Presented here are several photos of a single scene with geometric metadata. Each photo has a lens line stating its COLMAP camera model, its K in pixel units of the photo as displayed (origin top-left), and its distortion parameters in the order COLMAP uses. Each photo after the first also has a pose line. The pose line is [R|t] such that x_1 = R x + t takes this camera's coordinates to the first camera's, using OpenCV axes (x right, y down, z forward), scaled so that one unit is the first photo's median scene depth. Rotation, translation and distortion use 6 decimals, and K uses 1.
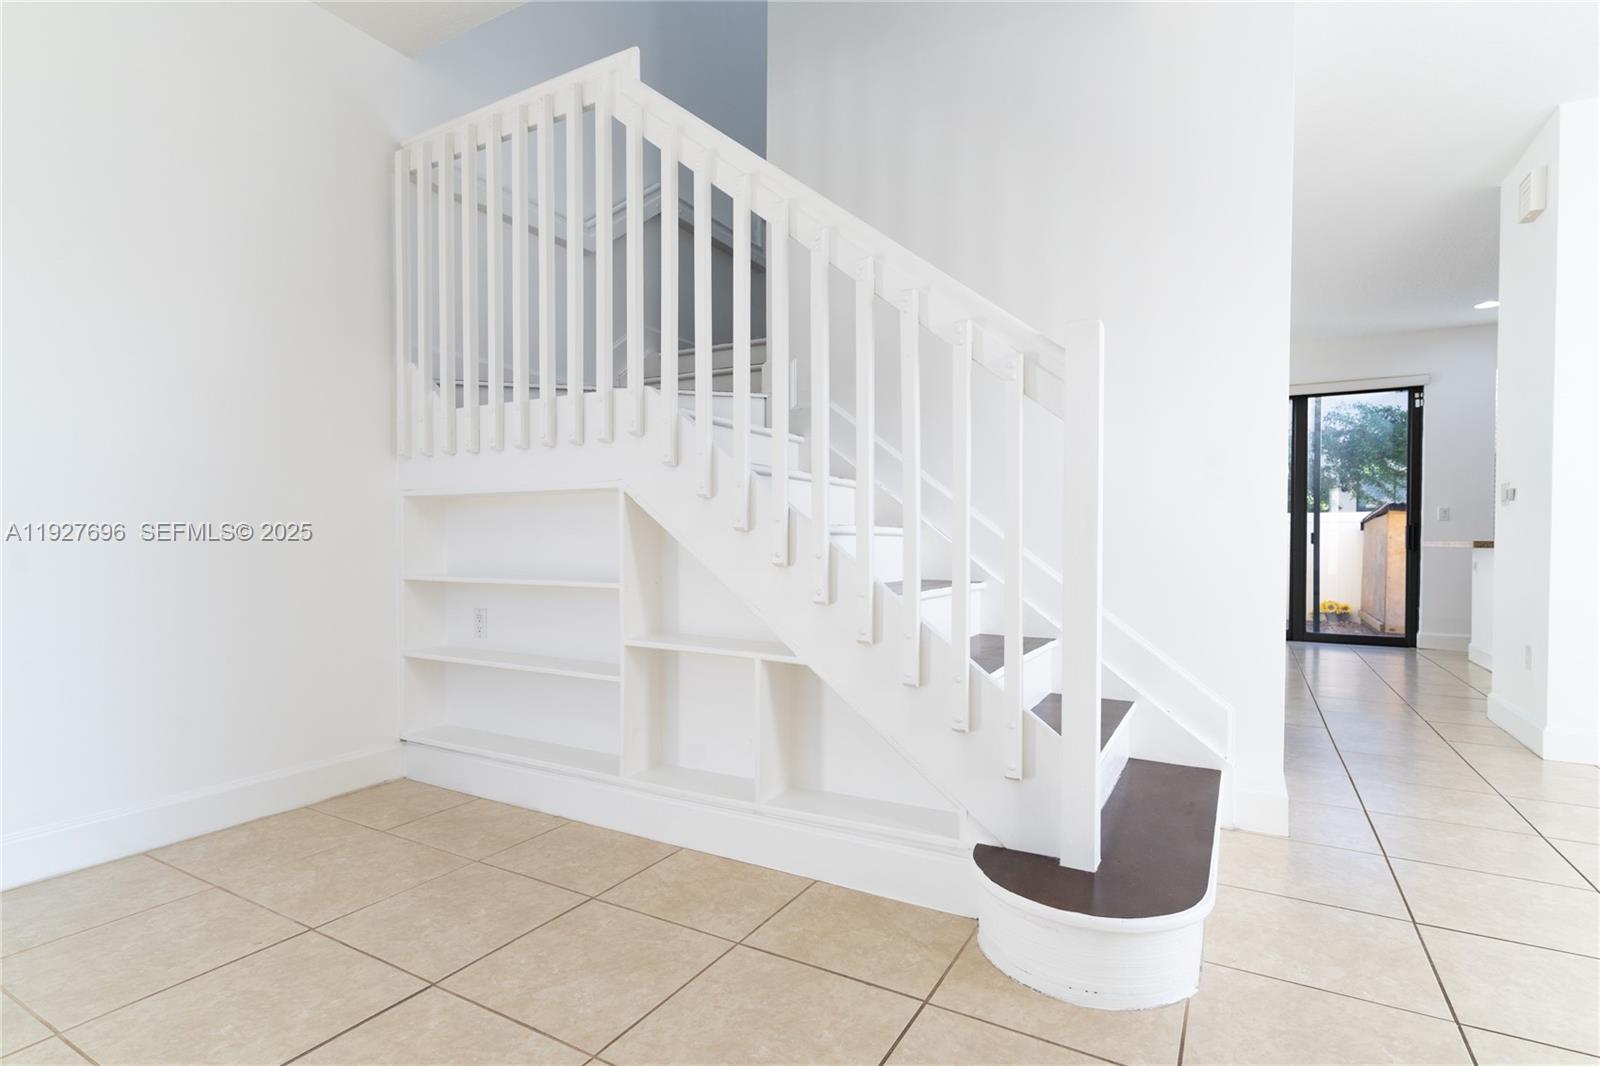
lens RADIAL K [[780.9, 0, 806.7], [0, 780.9, 539.9], [0, 0, 1]] dist [0.002743, 0.000144]
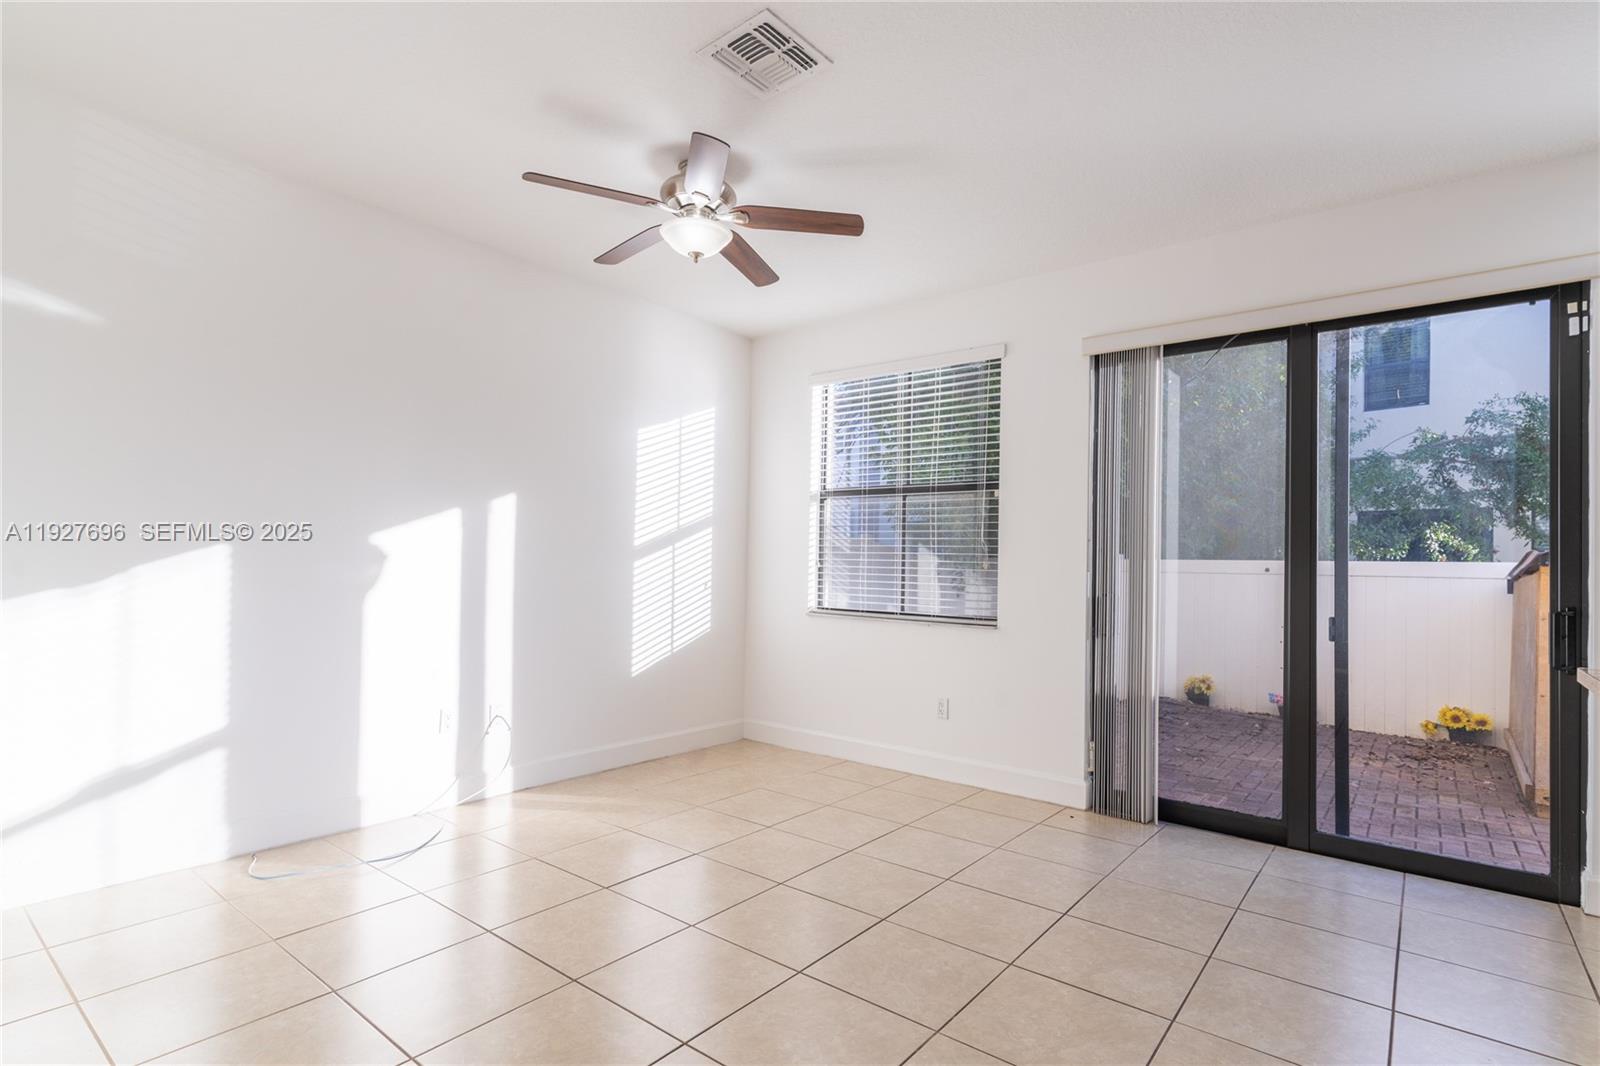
lens RADIAL K [[780.9, 0, 802.0], [0, 780.9, 536.0], [0, 0, 1]] dist [0.002743, 0.000144]
pose [[0.986626, 0.015865, -0.162226, 0.407182], [-0.022105, 0.999081, -0.036730, -0.033132], [0.161494, 0.039825, 0.986070, 0.481011]]
